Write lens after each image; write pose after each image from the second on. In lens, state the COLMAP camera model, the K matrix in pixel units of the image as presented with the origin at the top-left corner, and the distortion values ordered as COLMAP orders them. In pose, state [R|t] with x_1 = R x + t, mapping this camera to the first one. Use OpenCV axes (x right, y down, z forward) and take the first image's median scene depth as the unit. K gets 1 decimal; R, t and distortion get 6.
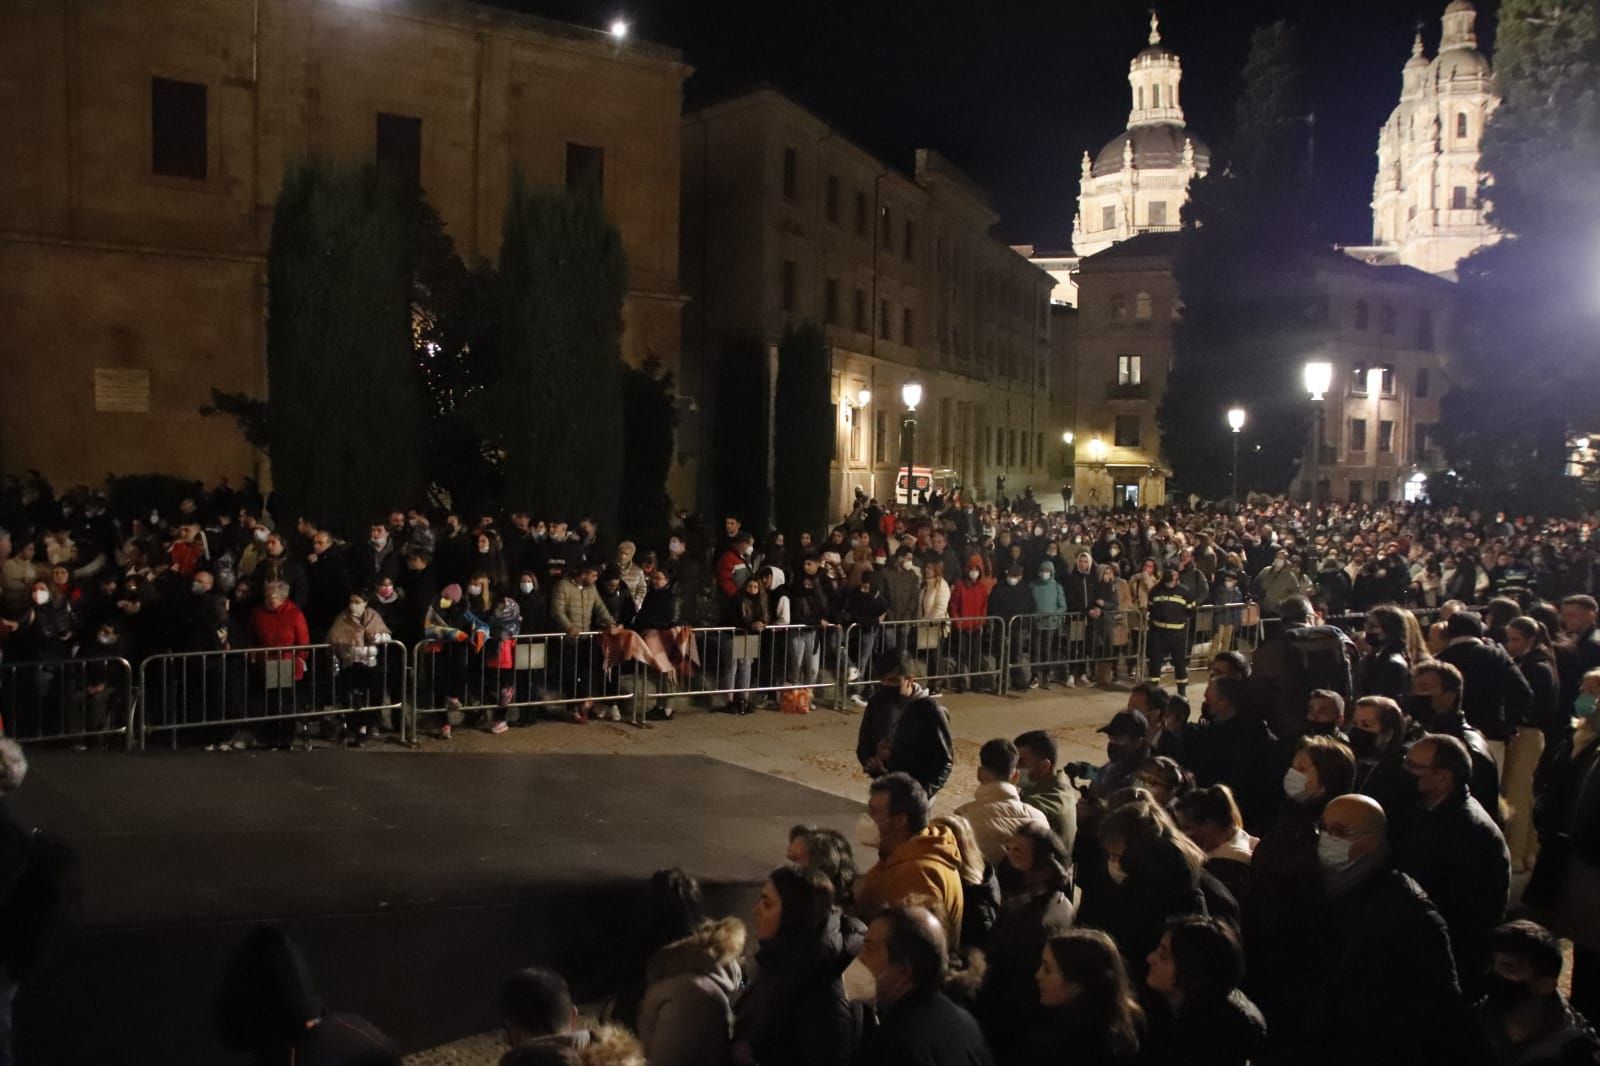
lens RADIAL K [[1335.7, 0, 784.5], [0, 1335.7, 552.5], [0, 0, 1]] dist [-0.143187, 0.152666]
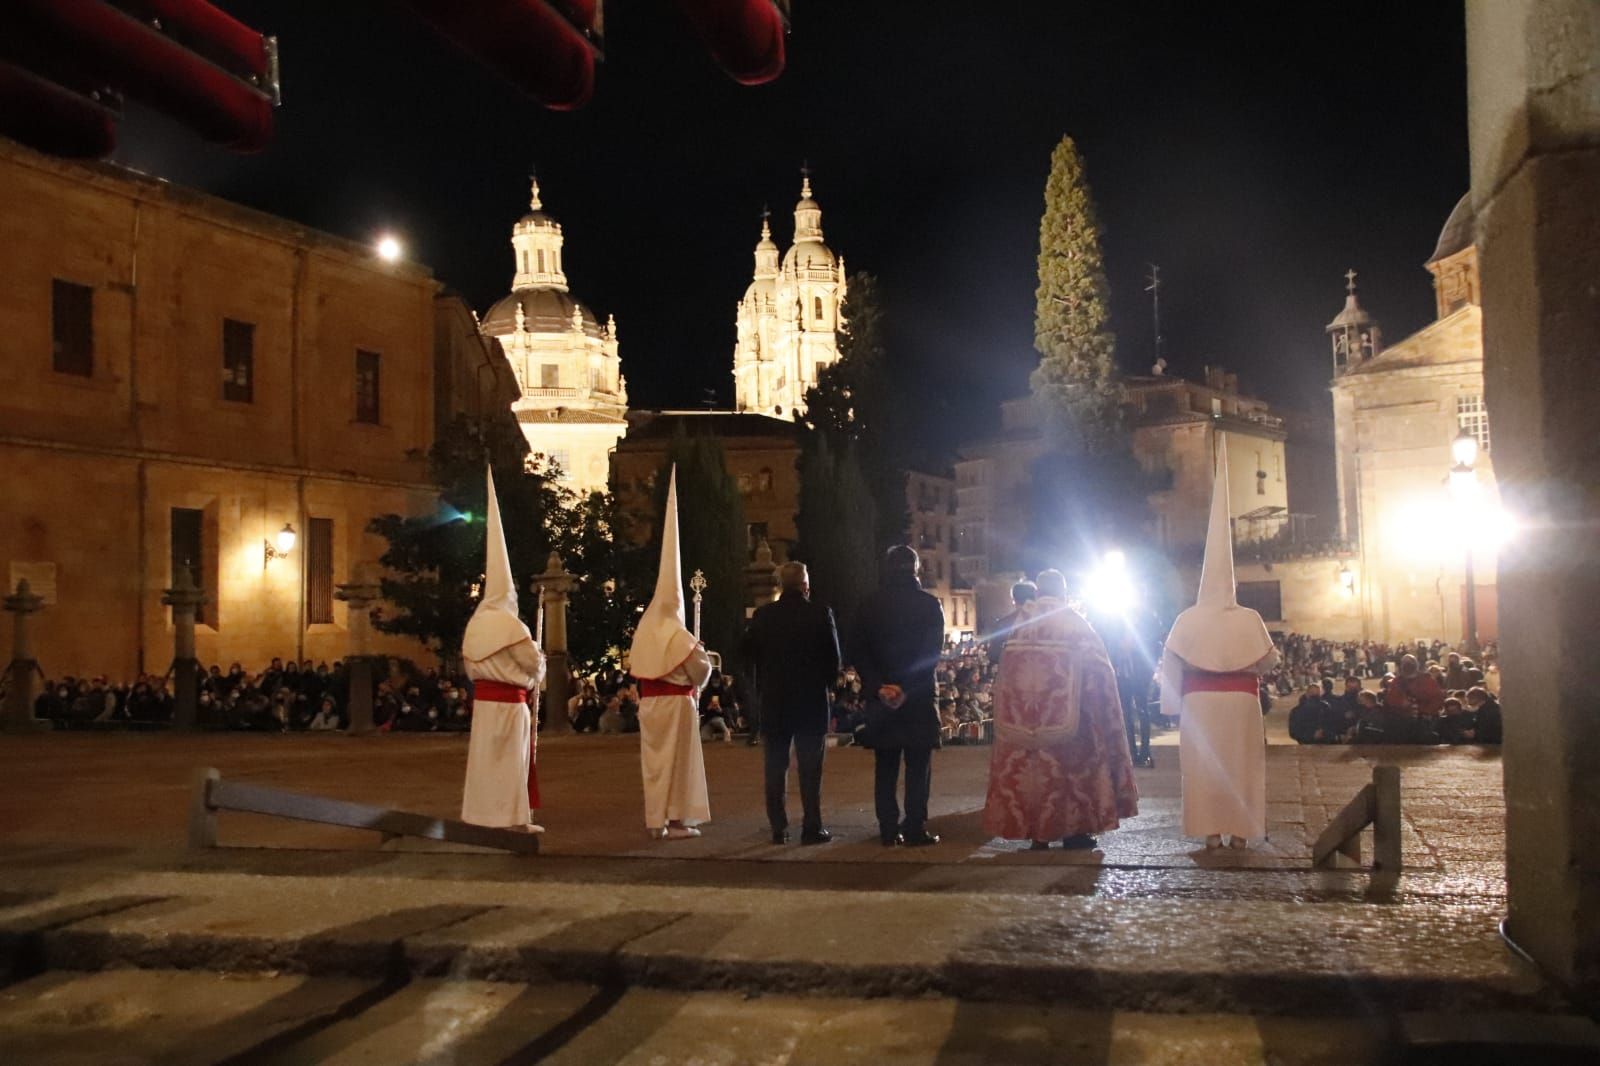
lens RADIAL K [[1492.4, 0, 769.5], [0, 1492.4, 554.1], [0, 0, 1]] dist [-0.115348, 0.225609]
pose [[0.870782, -0.015780, 0.491417, -0.279718], [0.071862, 0.992836, -0.095458, 0.001107], [-0.486390, 0.118438, 0.865677, -0.129063]]
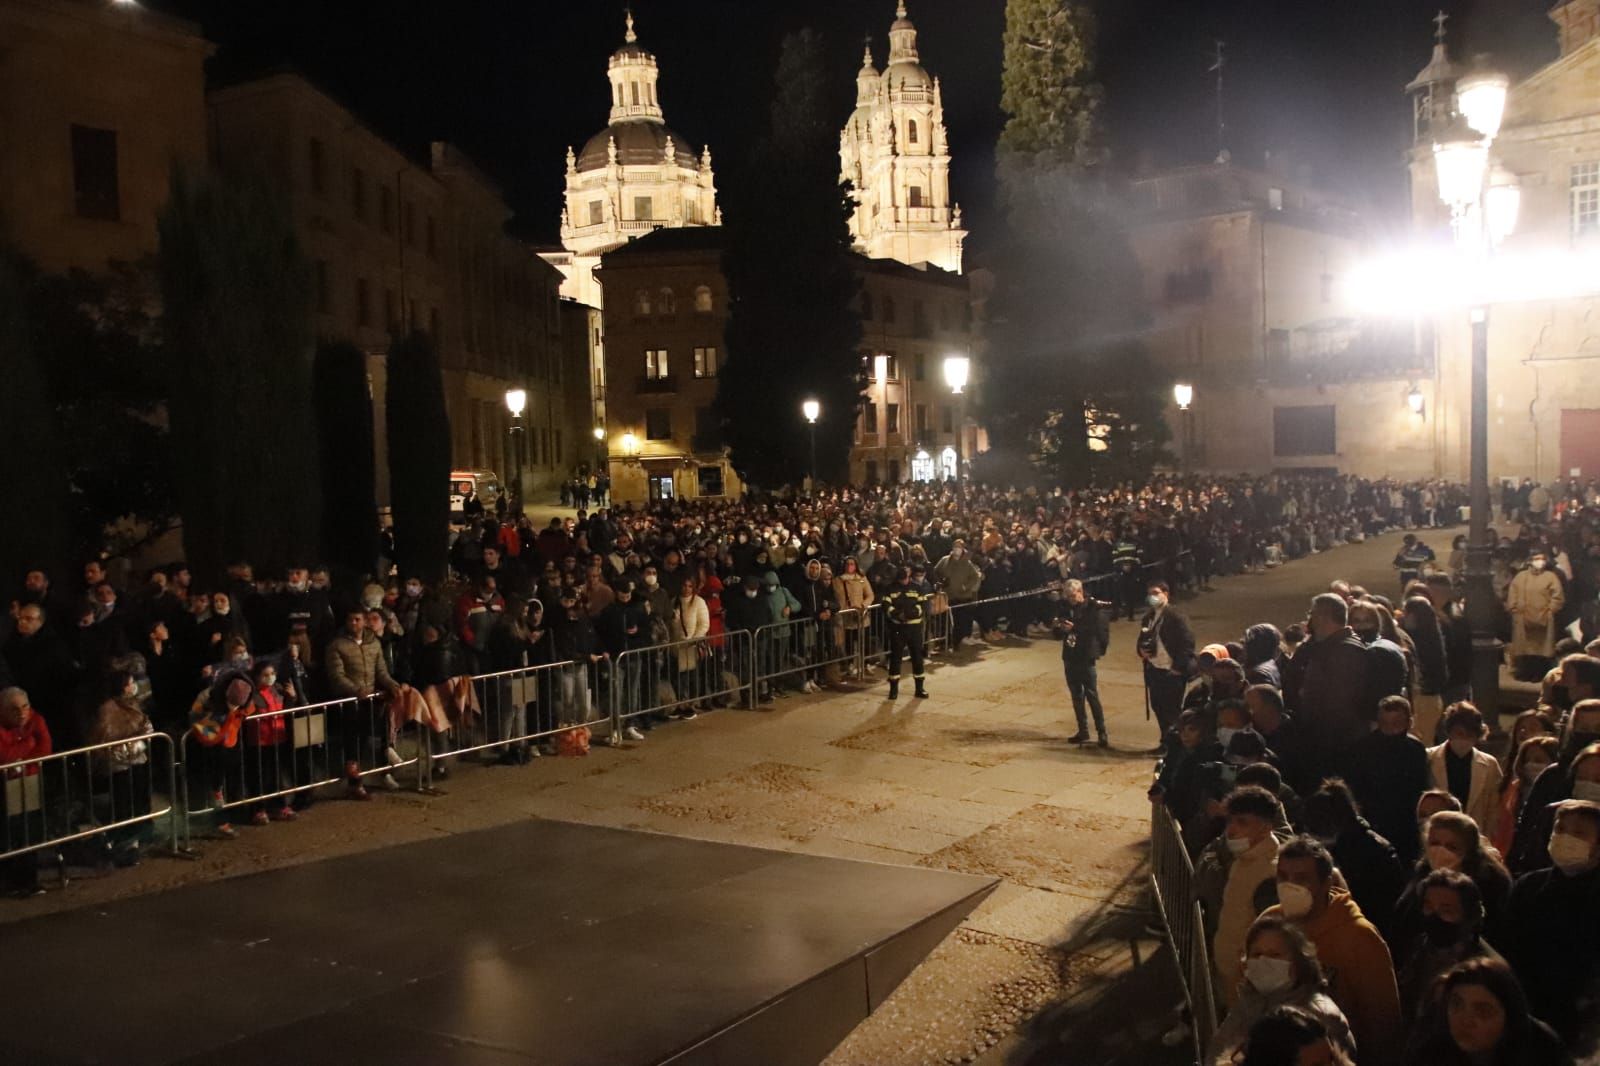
lens RADIAL K [[1335.7, 0, 784.5], [0, 1335.7, 552.5], [0, 0, 1]] dist [-0.143187, 0.152666]
pose [[0.923821, -0.073875, 0.375629, -0.041636], [0.072193, 0.997218, 0.018572, -0.005835], [-0.375956, 0.009961, 0.926584, 0.018839]]
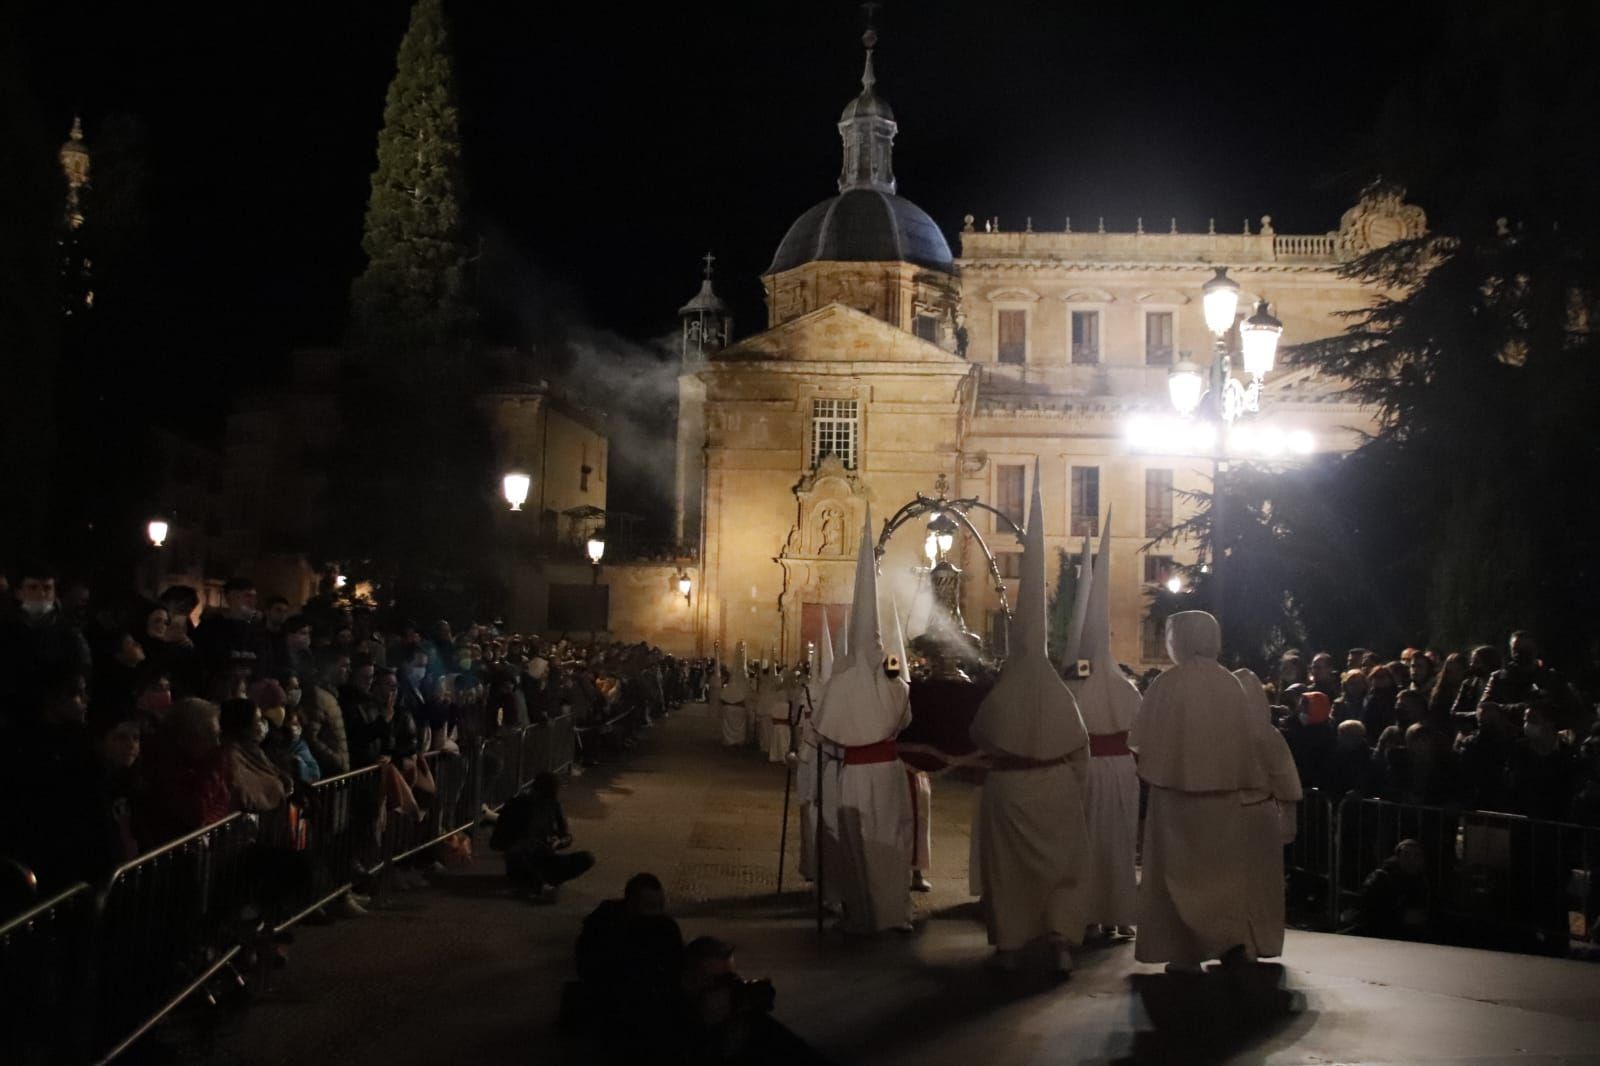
lens RADIAL K [[1335.7, 0, 784.5], [0, 1335.7, 552.5], [0, 0, 1]] dist [-0.143187, 0.152666]
pose [[0.490800, 0.062843, 0.869003, -0.116594], [0.034749, 0.995190, -0.091594, 0.004812], [-0.870579, 0.075151, 0.486256, 0.103219]]
